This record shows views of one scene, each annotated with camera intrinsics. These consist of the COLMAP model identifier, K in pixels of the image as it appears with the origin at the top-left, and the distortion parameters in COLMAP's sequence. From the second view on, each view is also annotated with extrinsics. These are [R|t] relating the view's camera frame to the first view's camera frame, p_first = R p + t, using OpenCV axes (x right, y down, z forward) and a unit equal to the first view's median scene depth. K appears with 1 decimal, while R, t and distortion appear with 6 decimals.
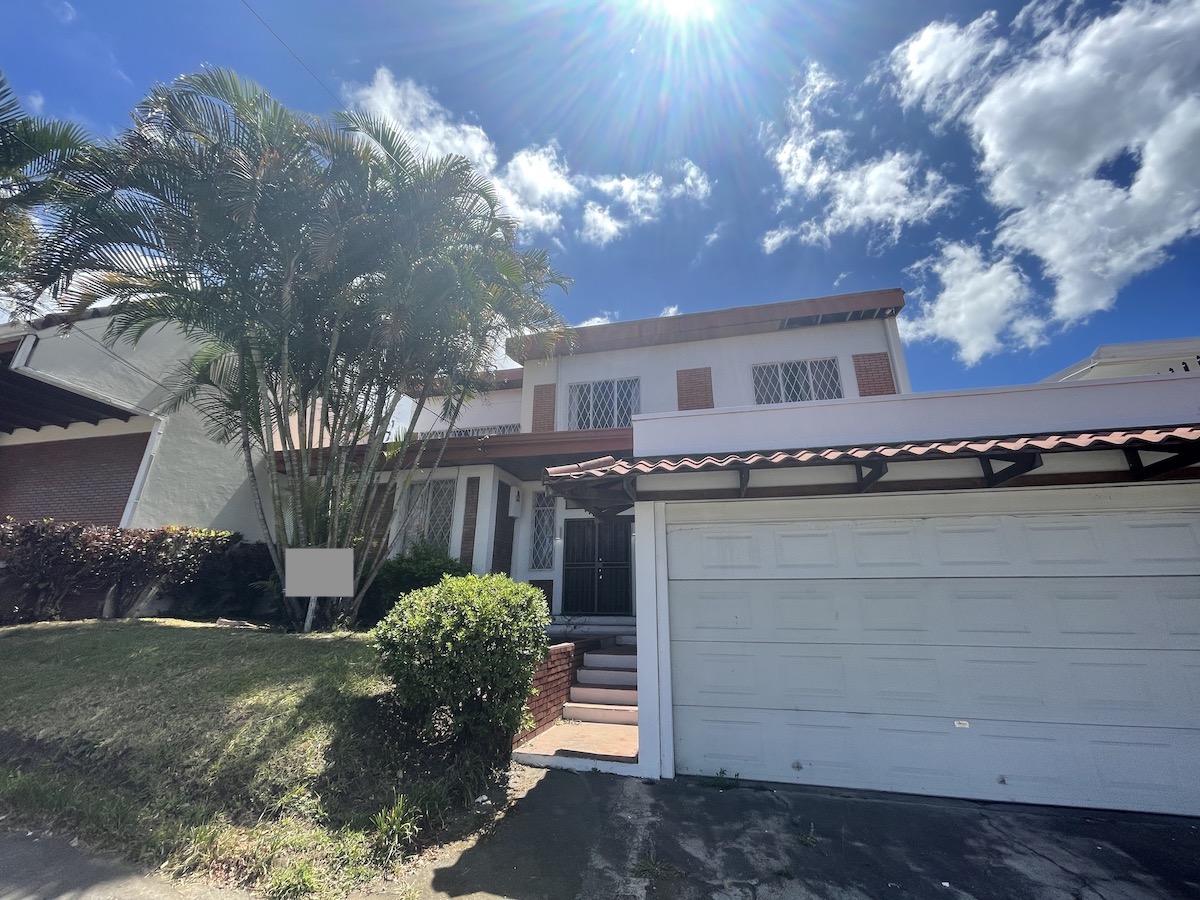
lens RADIAL K [[484.3, 0, 600.6], [0, 484.3, 441.5], [0, 0, 1]] dist [0.000928, 0.000347]
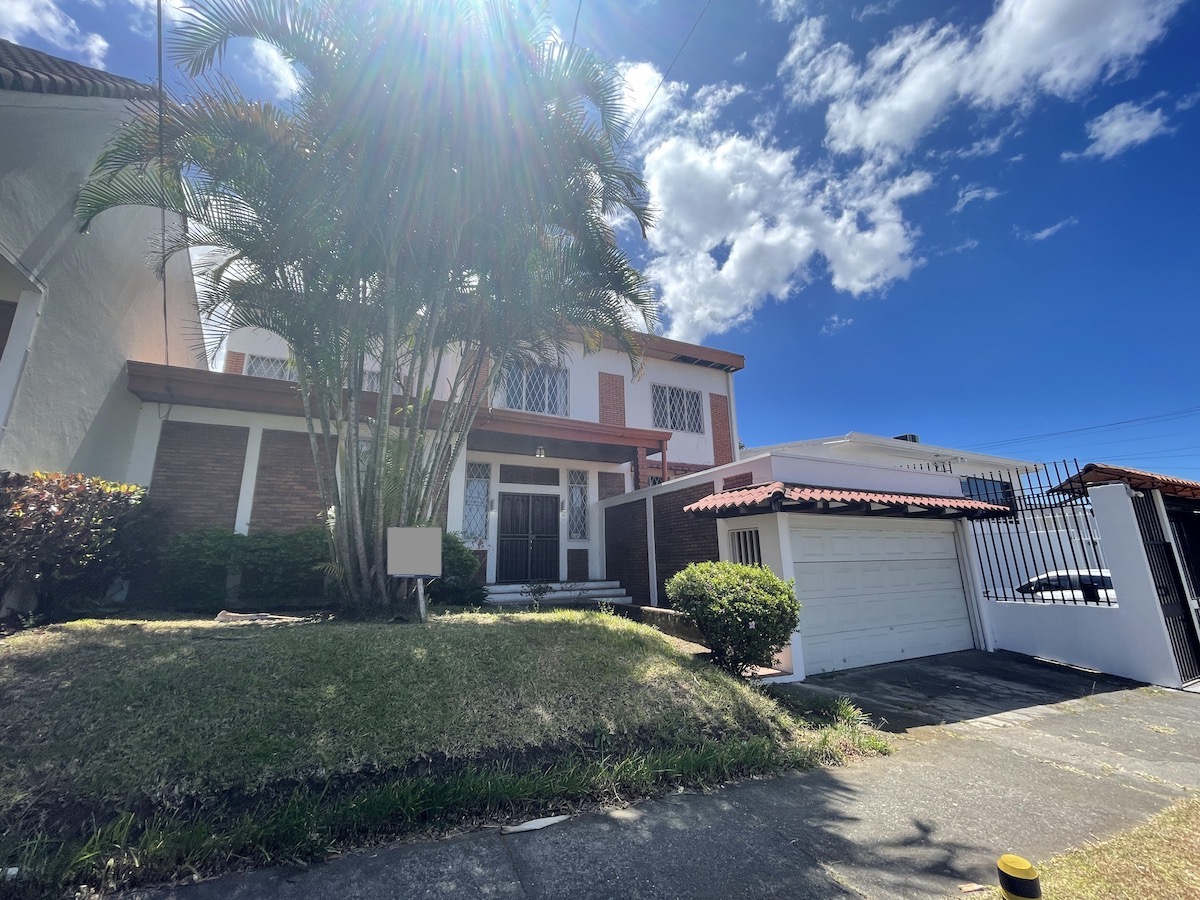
lens RADIAL K [[484.3, 0, 600.6], [0, 484.3, 441.5], [0, 0, 1]] dist [0.000928, 0.000347]
pose [[0.765740, 0.138963, 0.627959, -0.757360], [-0.191332, 0.981393, 0.016138, -0.004936], [-0.614031, -0.132506, 0.778079, 0.110662]]
